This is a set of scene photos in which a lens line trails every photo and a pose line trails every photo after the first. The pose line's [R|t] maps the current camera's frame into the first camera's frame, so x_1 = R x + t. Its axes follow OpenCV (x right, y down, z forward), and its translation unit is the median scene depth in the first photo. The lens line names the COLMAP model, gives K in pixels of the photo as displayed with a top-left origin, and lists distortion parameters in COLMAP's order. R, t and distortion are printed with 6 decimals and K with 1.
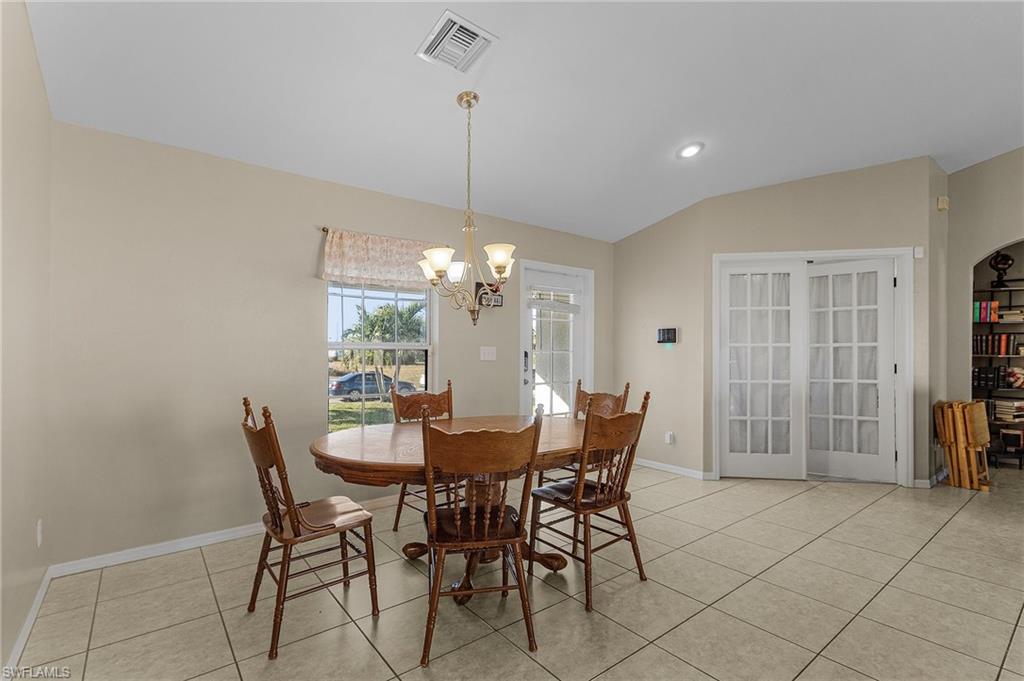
lens RADIAL K [[465.0, 0, 509.6], [0, 465.0, 344.5], [0, 0, 1]] dist [0.001543, 0.000116]
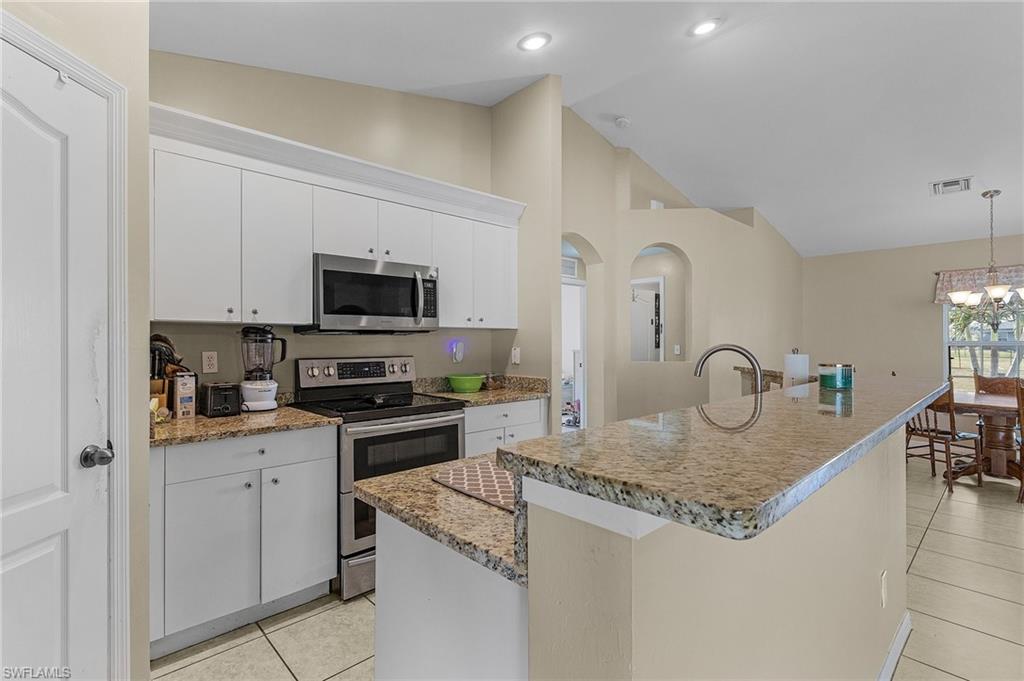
lens RADIAL K [[465.0, 0, 511.6], [0, 465.0, 339.6], [0, 0, 1]] dist [0.001543, 0.000116]
pose [[0.091218, 0.000361, -0.995831, 1.104484], [0.008206, 0.999966, 0.001114, -0.026888], [0.995797, -0.008273, 0.091211, -0.653477]]
